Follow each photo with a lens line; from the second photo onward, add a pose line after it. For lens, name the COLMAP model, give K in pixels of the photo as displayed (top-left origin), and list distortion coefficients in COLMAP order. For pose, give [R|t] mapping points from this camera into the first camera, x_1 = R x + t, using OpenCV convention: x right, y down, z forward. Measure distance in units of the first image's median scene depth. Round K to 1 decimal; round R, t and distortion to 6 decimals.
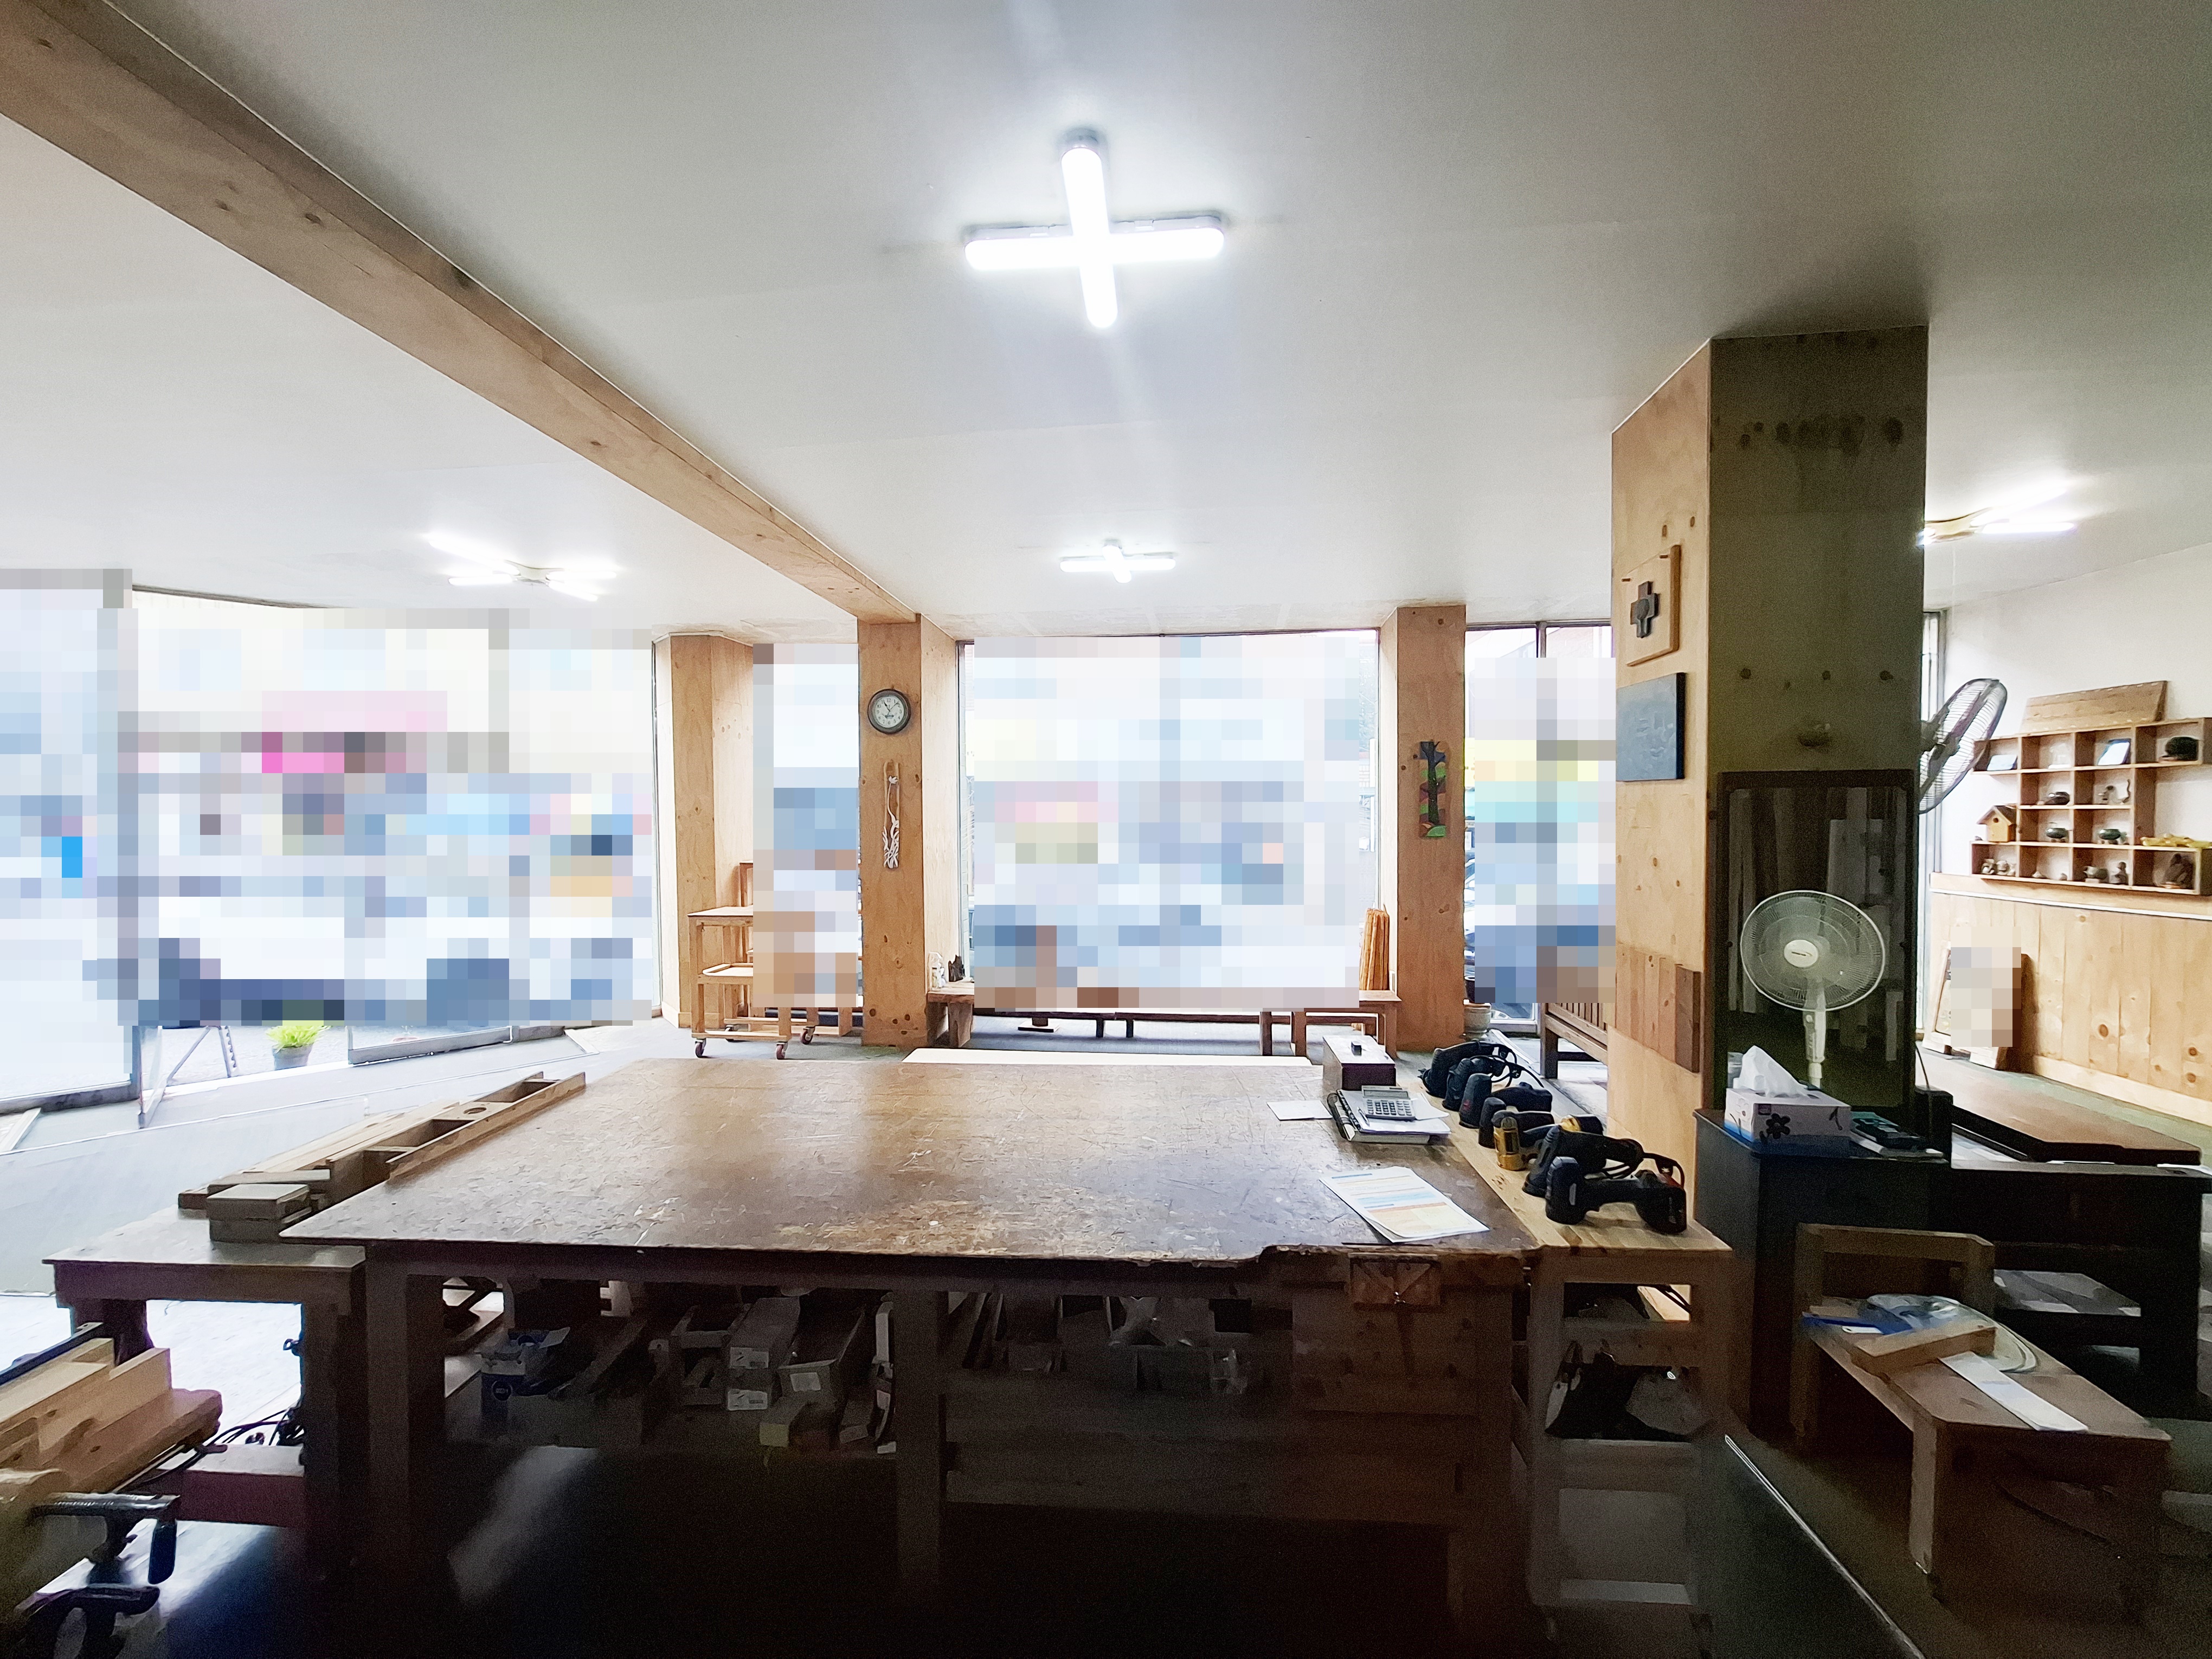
lens RADIAL K [[865.5, 0, 1110.8], [0, 865.5, 831.1], [0, 0, 1]] dist [-0.006947, 0.001368]
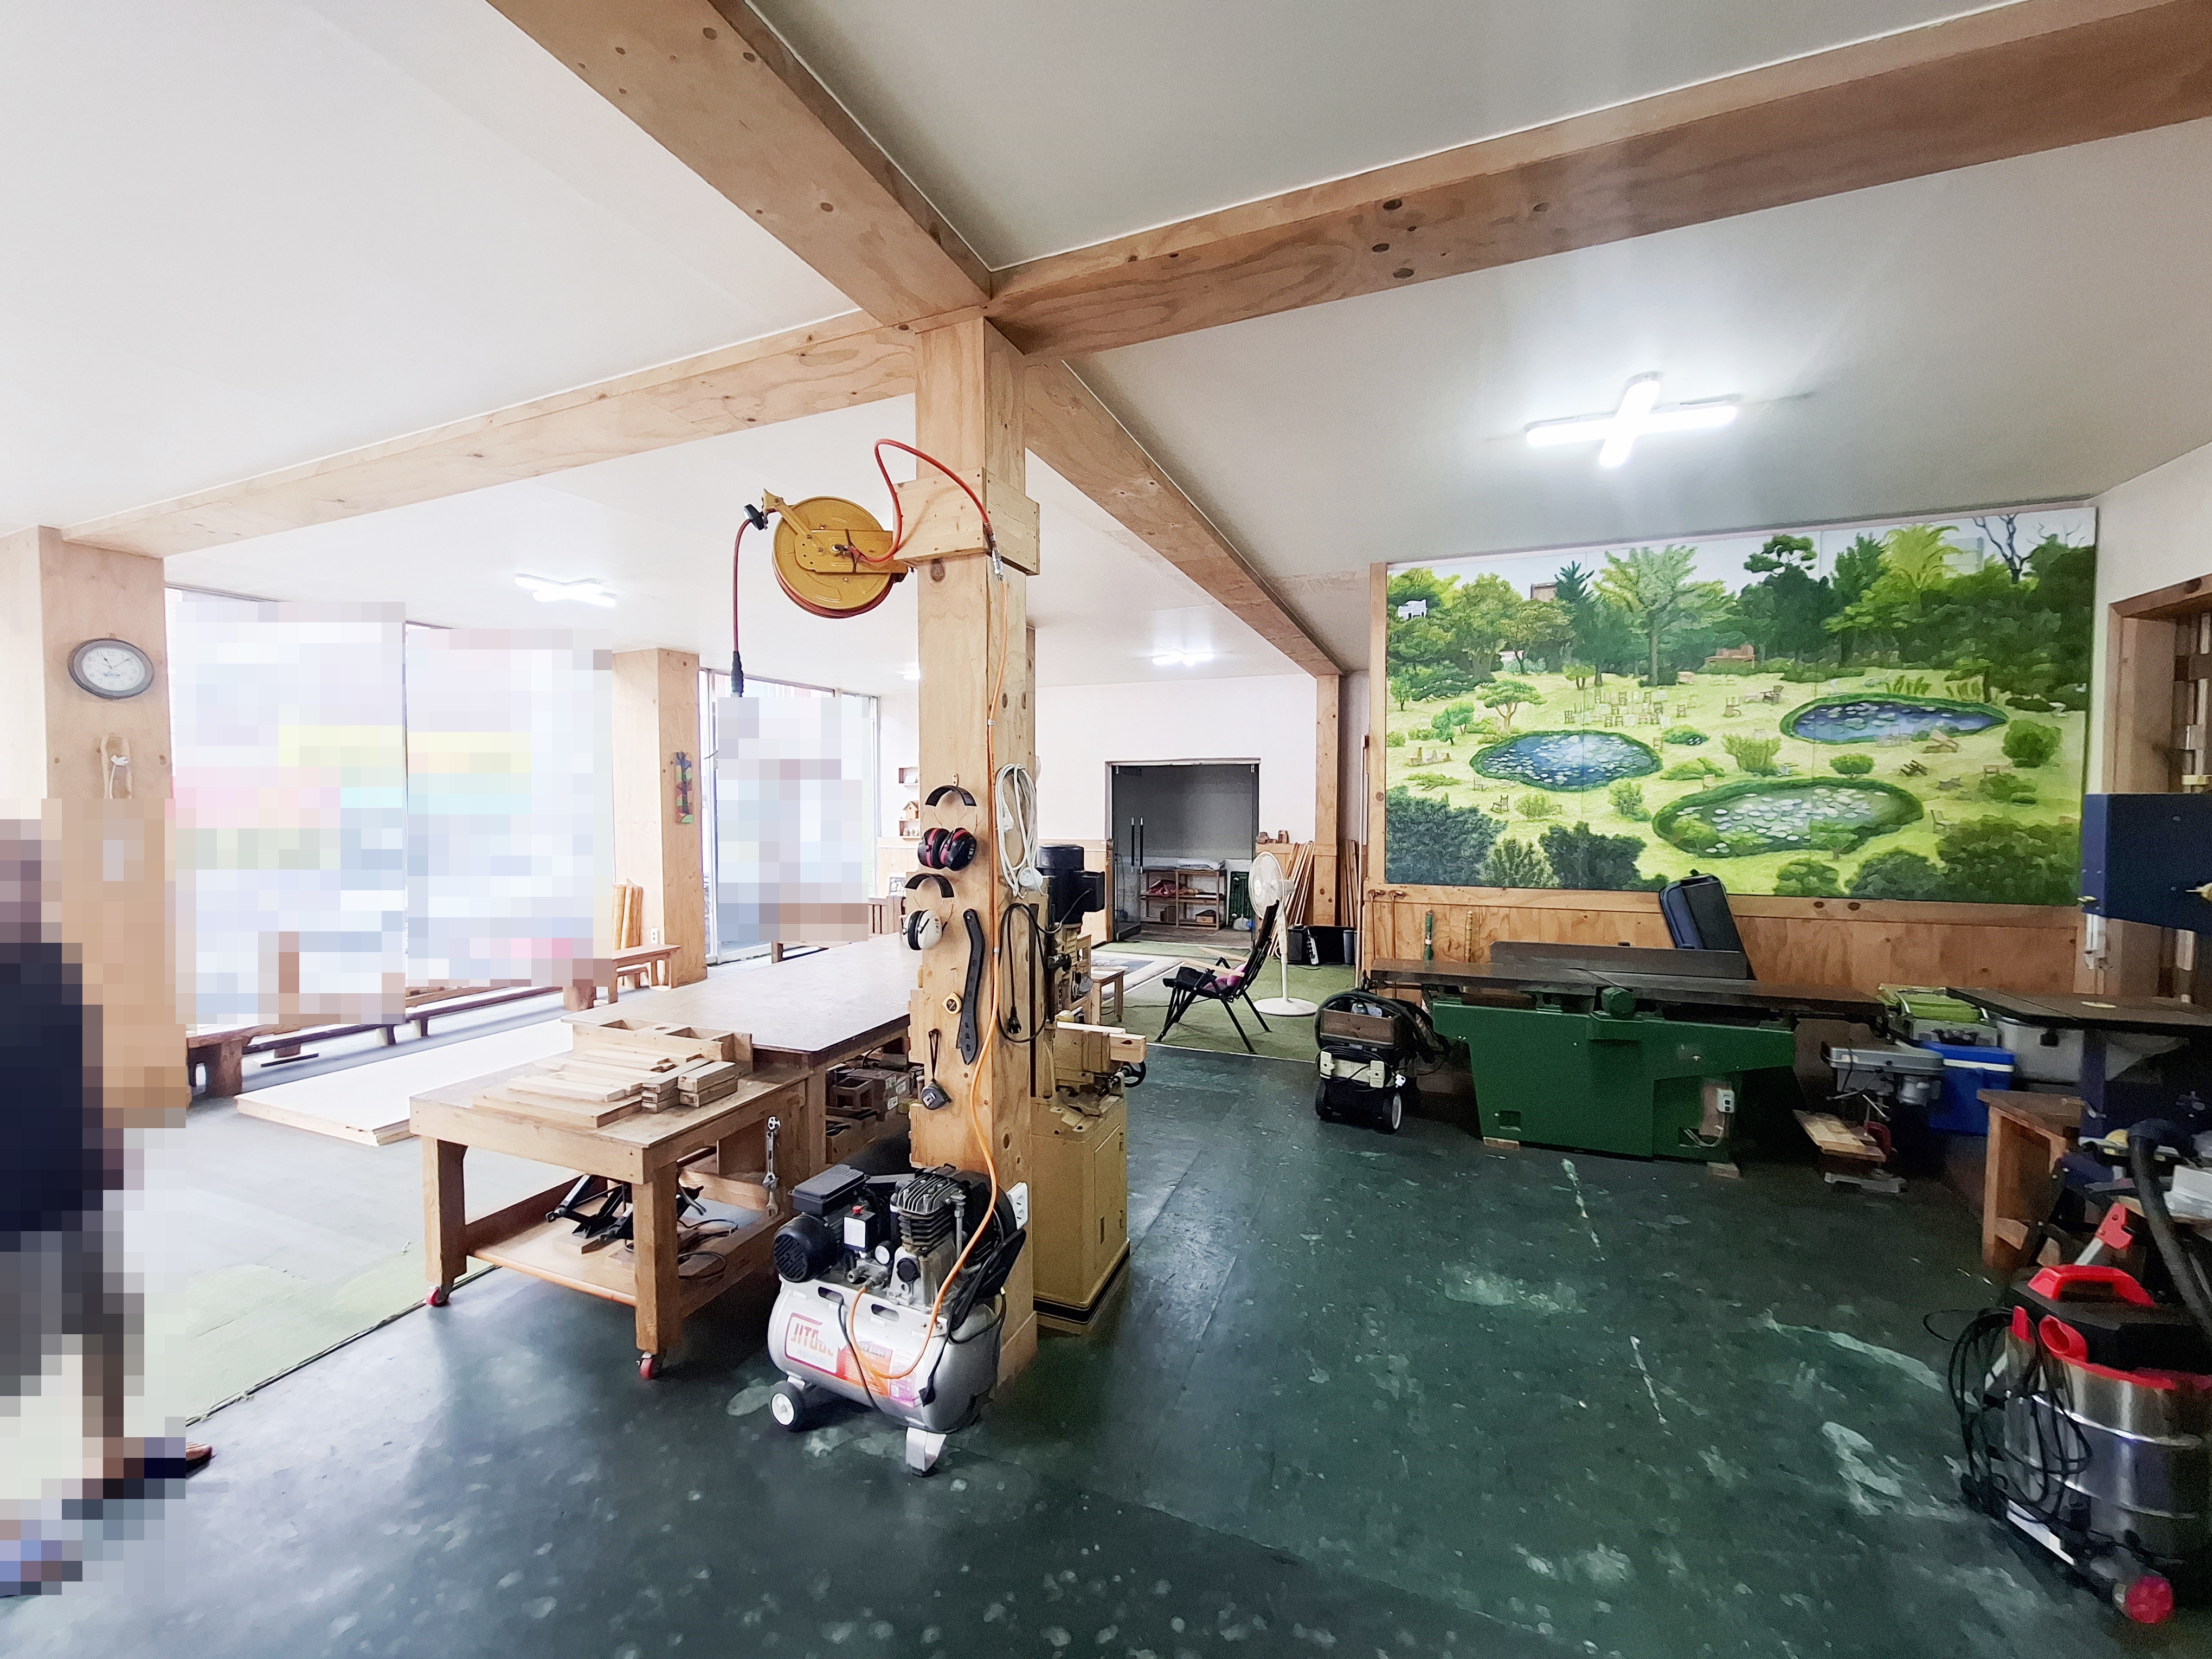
lens RADIAL K [[865.5, 0, 1106.1], [0, 865.5, 829.6], [0, 0, 1]] dist [-0.006947, 0.001368]
pose [[0.299002, -0.027142, 0.953866, -1.523577], [0.026036, 0.999455, 0.020278, 0.013494], [-0.953897, 0.018772, 0.299546, -0.054241]]
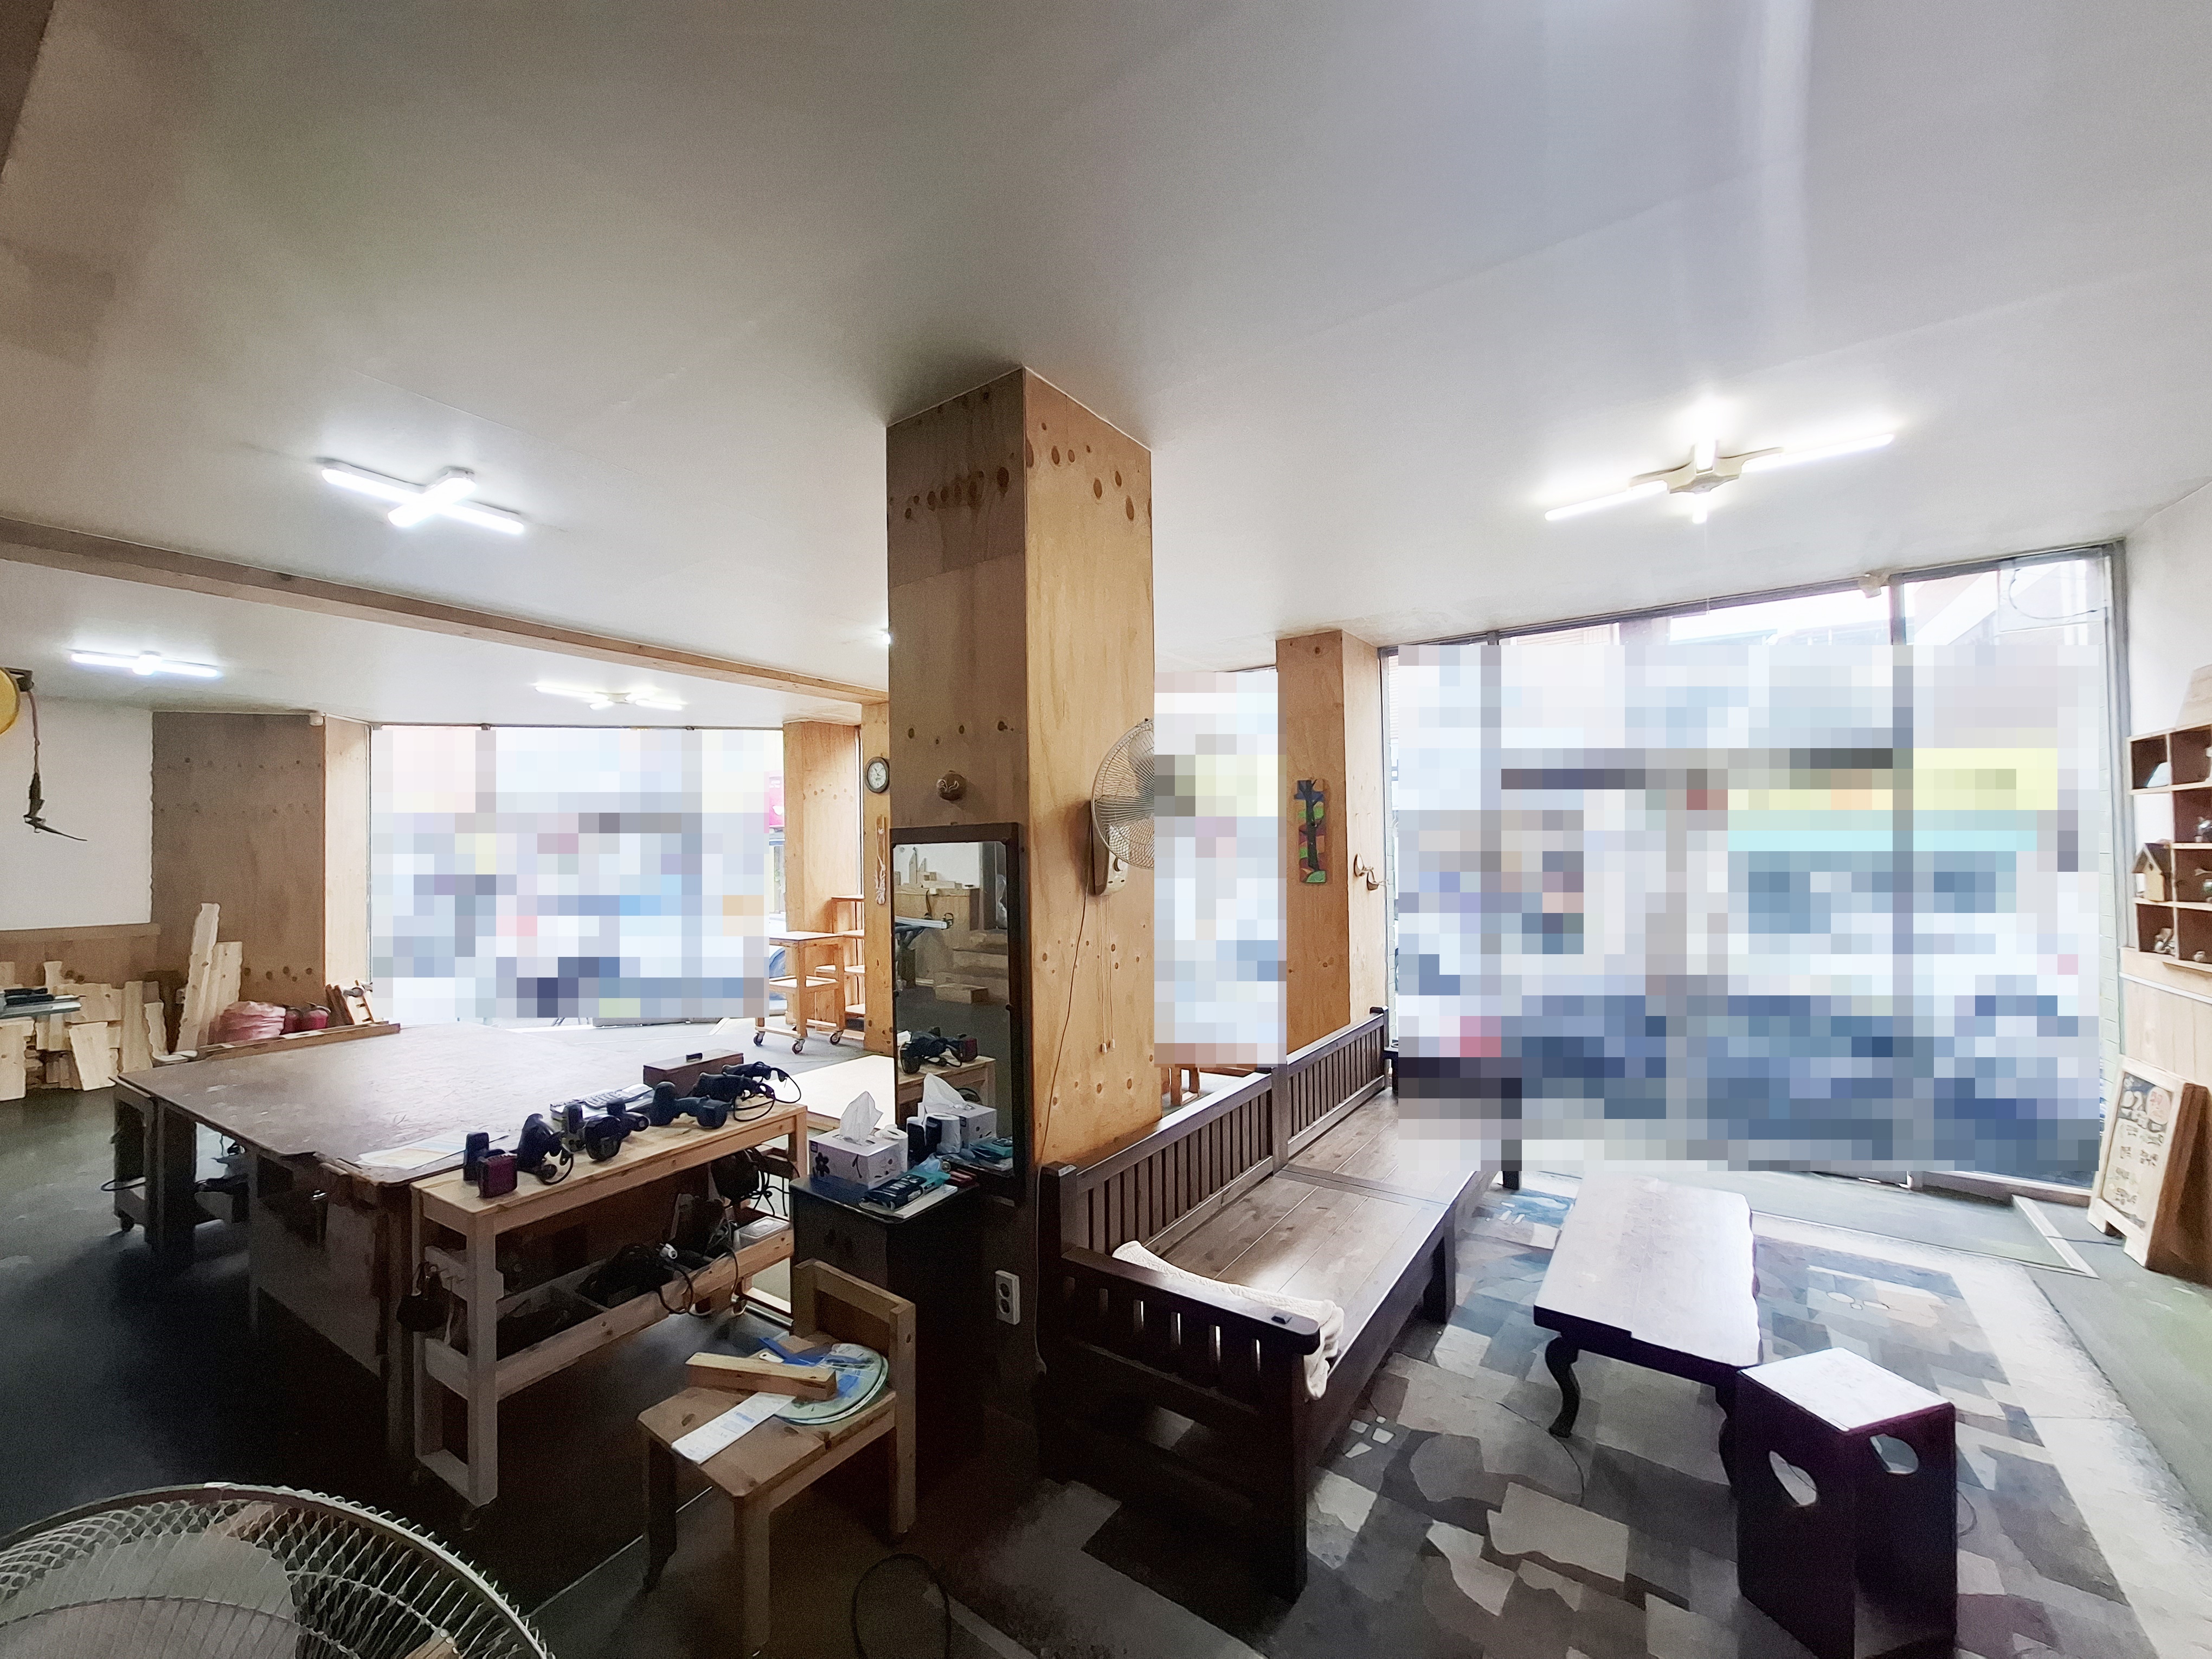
lens RADIAL K [[865.5, 0, 1096.3], [0, 865.5, 834.7], [0, 0, 1]] dist [-0.006947, 0.001368]
pose [[0.878211, -0.015873, -0.478010, 1.305864], [-0.003257, 0.999227, -0.039166, -0.017335], [0.478263, 0.035953, 0.877481, 0.176800]]
